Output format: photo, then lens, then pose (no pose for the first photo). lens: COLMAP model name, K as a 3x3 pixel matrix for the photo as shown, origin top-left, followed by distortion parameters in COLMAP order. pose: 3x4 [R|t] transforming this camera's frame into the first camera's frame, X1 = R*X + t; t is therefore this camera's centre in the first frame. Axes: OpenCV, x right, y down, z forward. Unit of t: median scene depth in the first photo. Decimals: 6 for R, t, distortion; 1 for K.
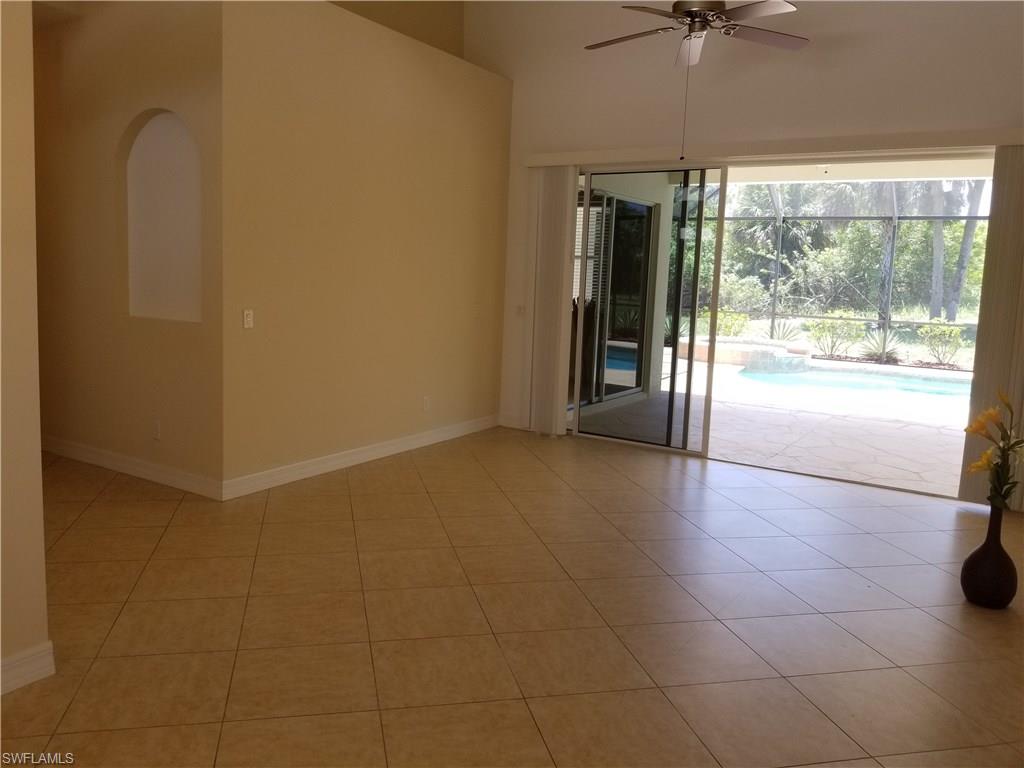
lens RADIAL K [[793.7, 0, 503.5], [0, 793.7, 351.2], [0, 0, 1]] dist [0.073544, -0.121635]
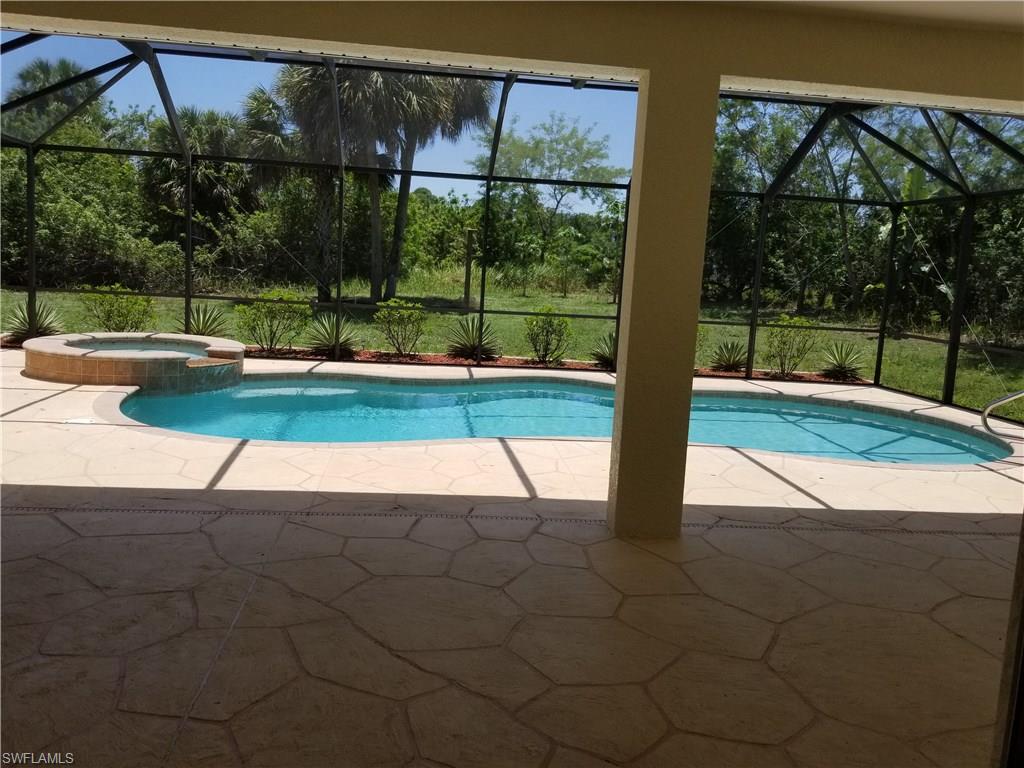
lens RADIAL K [[793.7, 0, 503.5], [0, 793.7, 351.2], [0, 0, 1]] dist [0.073544, -0.121635]
pose [[0.779036, -0.063585, 0.623747, 0.062836], [0.038114, 0.997807, 0.054113, -0.014143], [-0.625820, -0.018382, 0.779751, 0.156107]]
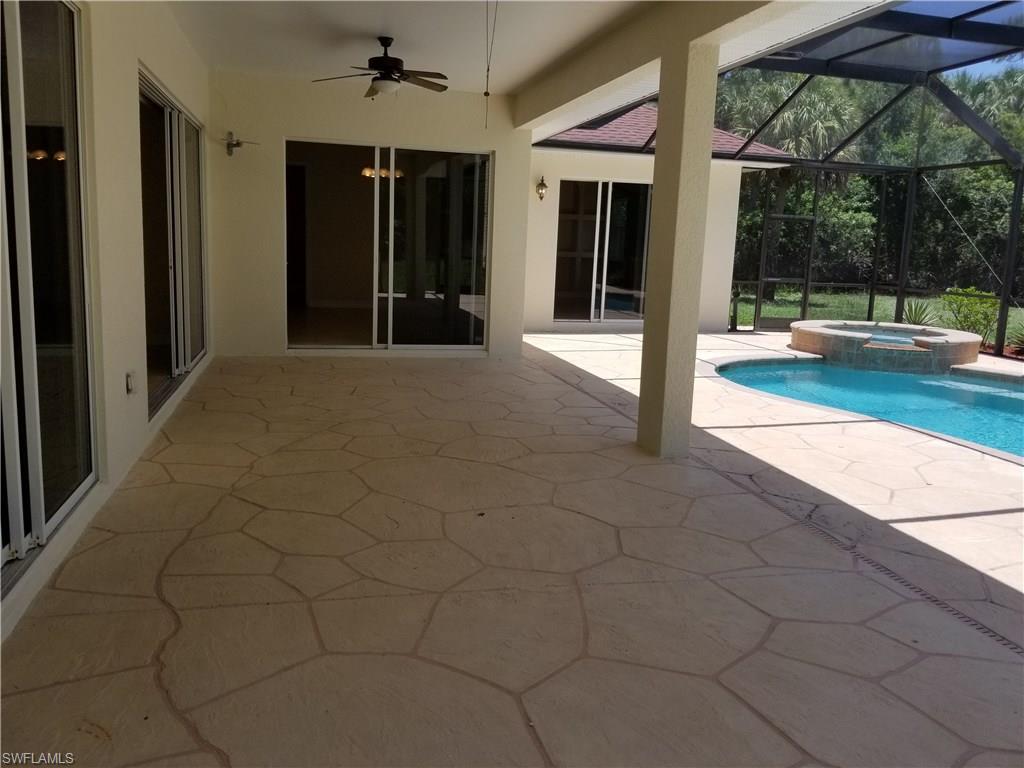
lens RADIAL K [[793.7, 0, 503.5], [0, 793.7, 351.2], [0, 0, 1]] dist [0.073544, -0.121635]
pose [[0.730421, 0.083718, -0.677847, 0.274662], [-0.079456, 0.996136, 0.037410, 0.004539], [0.678359, 0.026533, 0.734251, 0.102980]]
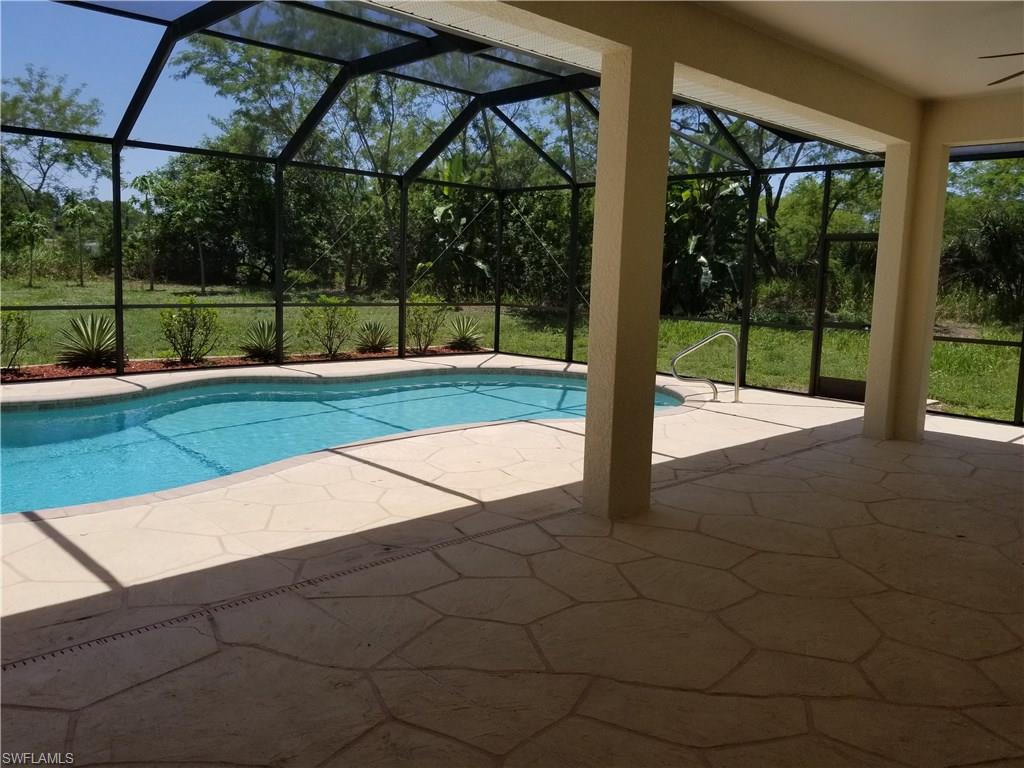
lens RADIAL K [[793.7, 0, 503.5], [0, 793.7, 351.2], [0, 0, 1]] dist [0.073544, -0.121635]
pose [[0.240623, -0.131390, 0.961685, 0.026477], [0.077594, 0.990228, 0.115875, -0.020696], [-0.967512, 0.046739, 0.248467, 0.242025]]
